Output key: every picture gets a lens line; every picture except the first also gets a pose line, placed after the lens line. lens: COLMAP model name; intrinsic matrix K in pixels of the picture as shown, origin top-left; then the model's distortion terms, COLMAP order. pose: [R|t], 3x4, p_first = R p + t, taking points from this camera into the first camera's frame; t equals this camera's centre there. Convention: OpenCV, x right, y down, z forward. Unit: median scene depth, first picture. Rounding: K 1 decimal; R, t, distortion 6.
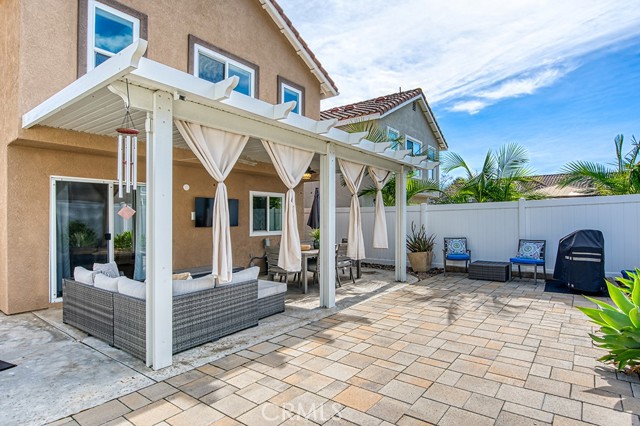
lens RADIAL K [[326.6, 0, 320.0], [0, 326.6, 213.0], [0, 0, 1]] dist [-0.001526, -0.000224]
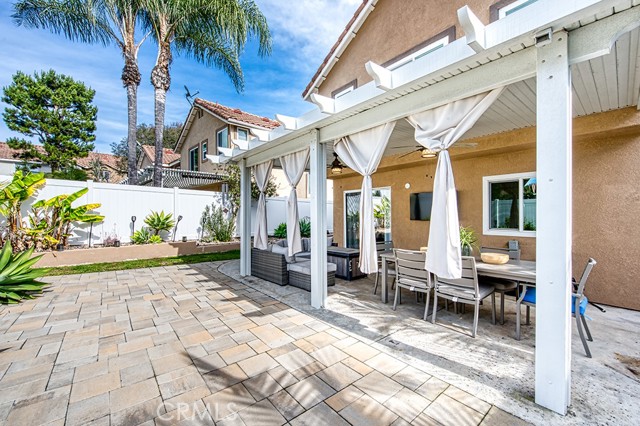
lens RADIAL K [[262.5, 0, 324.4], [0, 262.5, 213.4], [0, 0, 1]] dist [0.001697, -0.005083]
pose [[-0.197059, 0.004488, -0.980381, 0.722068], [0.024834, 0.999692, -0.000416, 0.017034], [0.980077, -0.024428, -0.197109, 1.109371]]
